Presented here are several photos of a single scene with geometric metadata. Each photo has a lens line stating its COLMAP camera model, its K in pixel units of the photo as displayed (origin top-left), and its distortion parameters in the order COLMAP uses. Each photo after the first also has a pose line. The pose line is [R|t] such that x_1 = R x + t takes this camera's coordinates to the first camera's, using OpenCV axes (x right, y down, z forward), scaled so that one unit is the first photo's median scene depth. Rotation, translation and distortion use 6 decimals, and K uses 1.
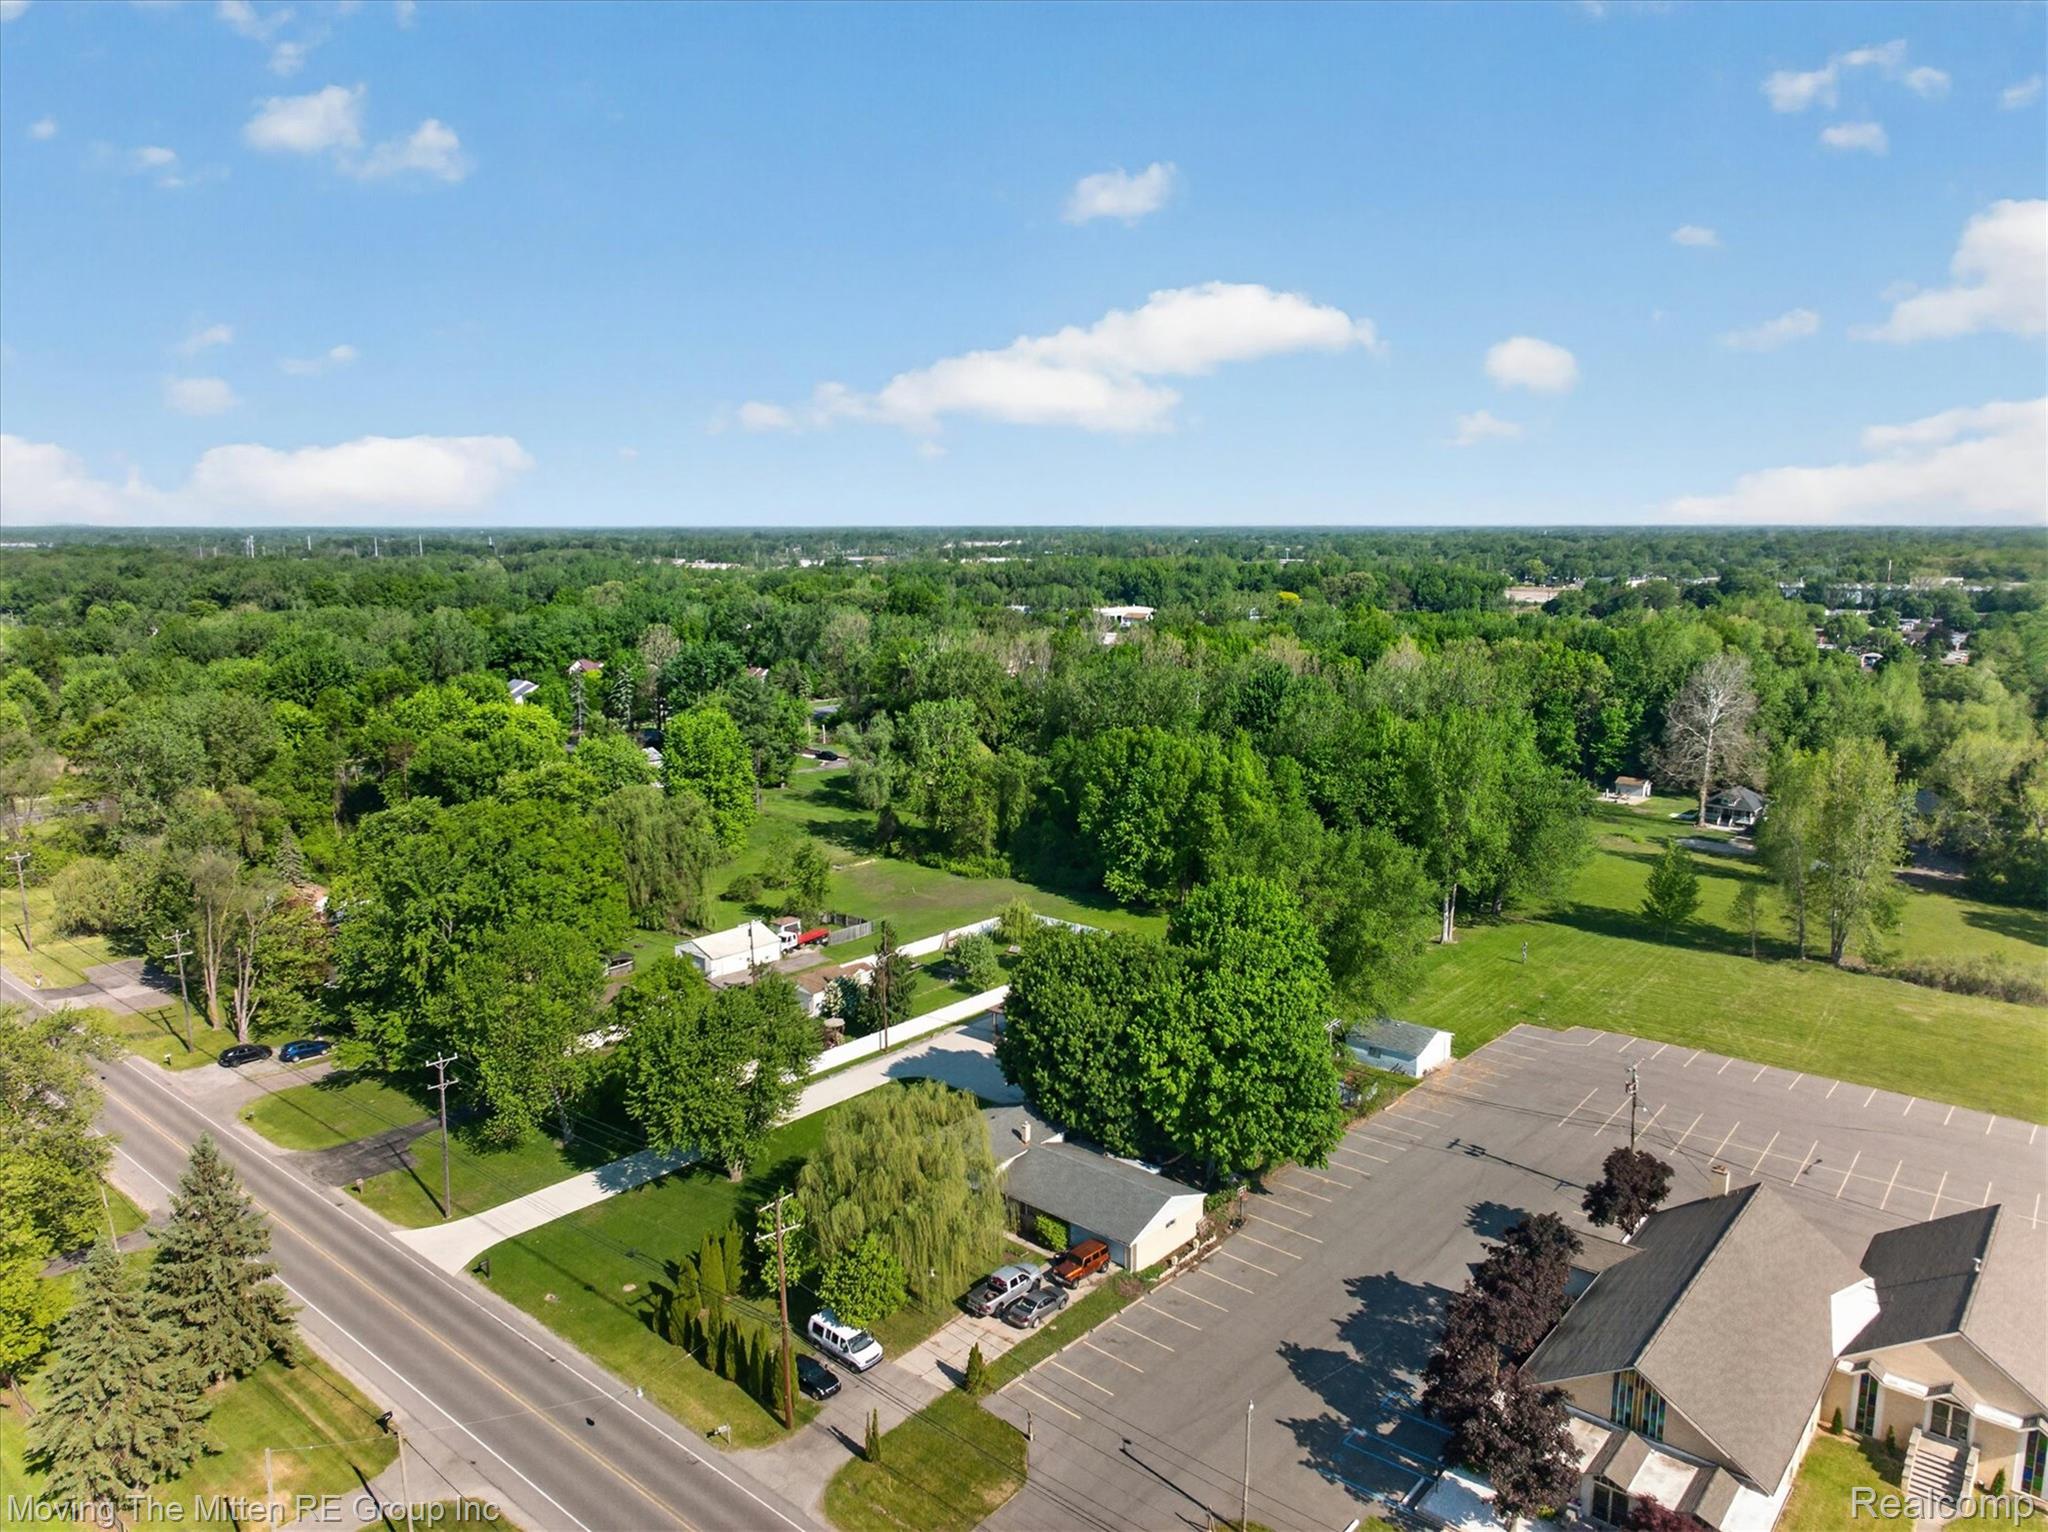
lens RADIAL K [[1417.2, 0, 1026.0], [0, 1417.2, 767.6], [0, 0, 1]] dist [0.005808, -0.009747]
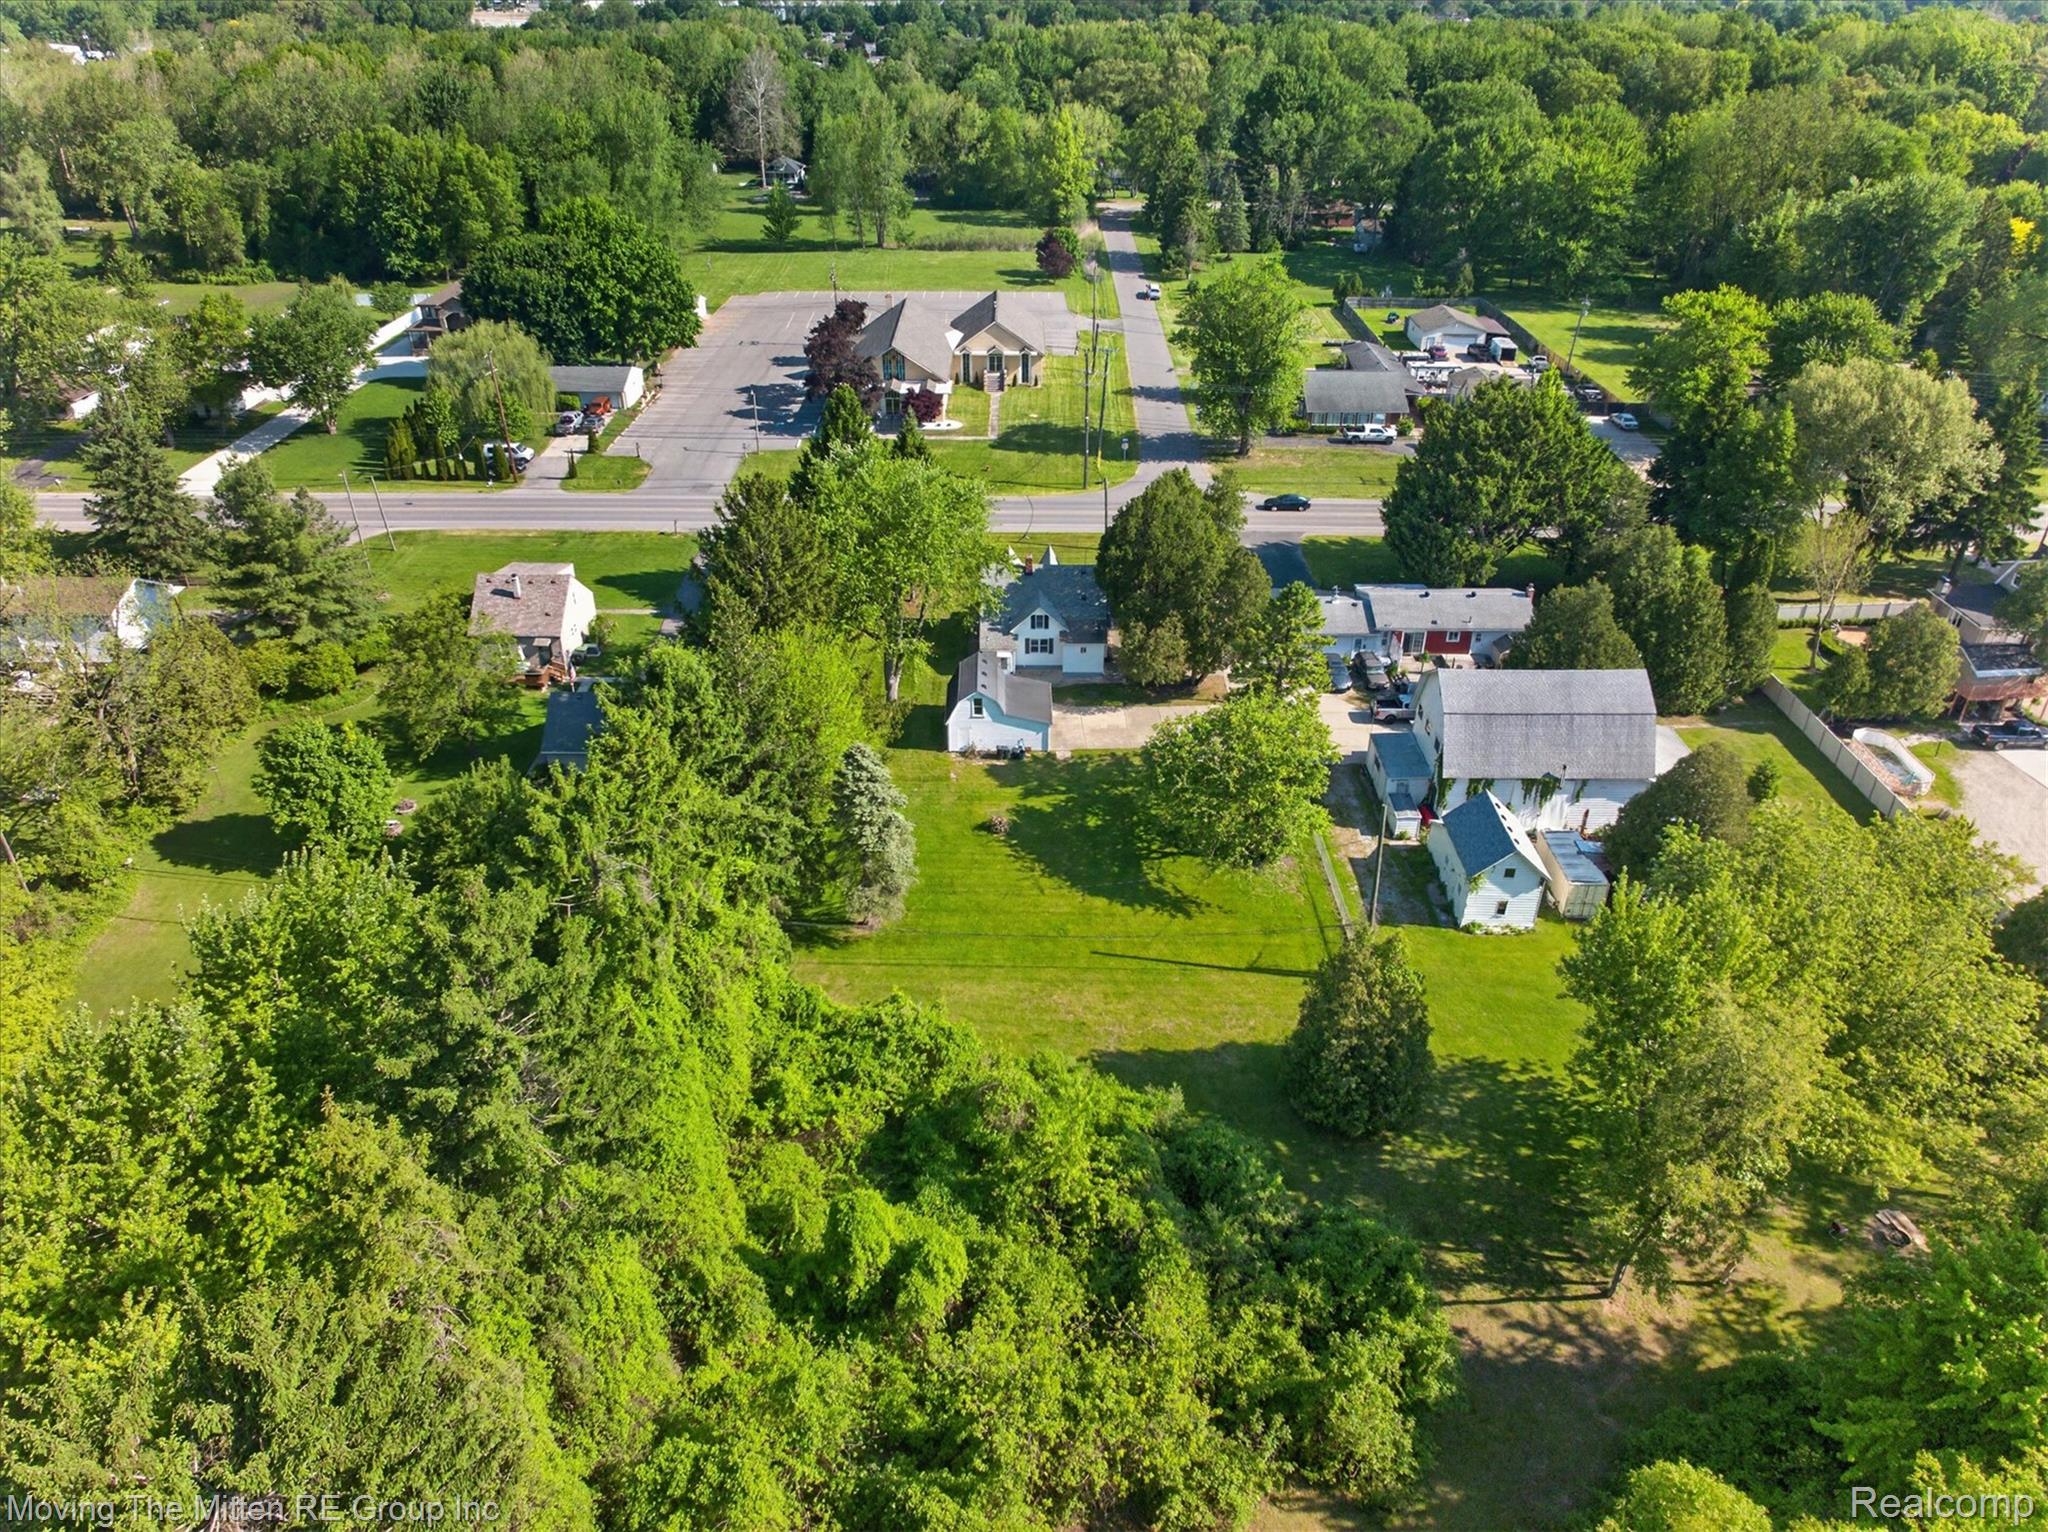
lens RADIAL K [[1417.2, 0, 1033.6], [0, 1417.2, 768.2], [0, 0, 1]] dist [0.005808, -0.009747]
pose [[0.764265, -0.324270, 0.557447, -0.637669], [0.106801, 0.916096, 0.386473, 0.121529], [-0.635997, -0.235832, 0.734773, -0.718529]]
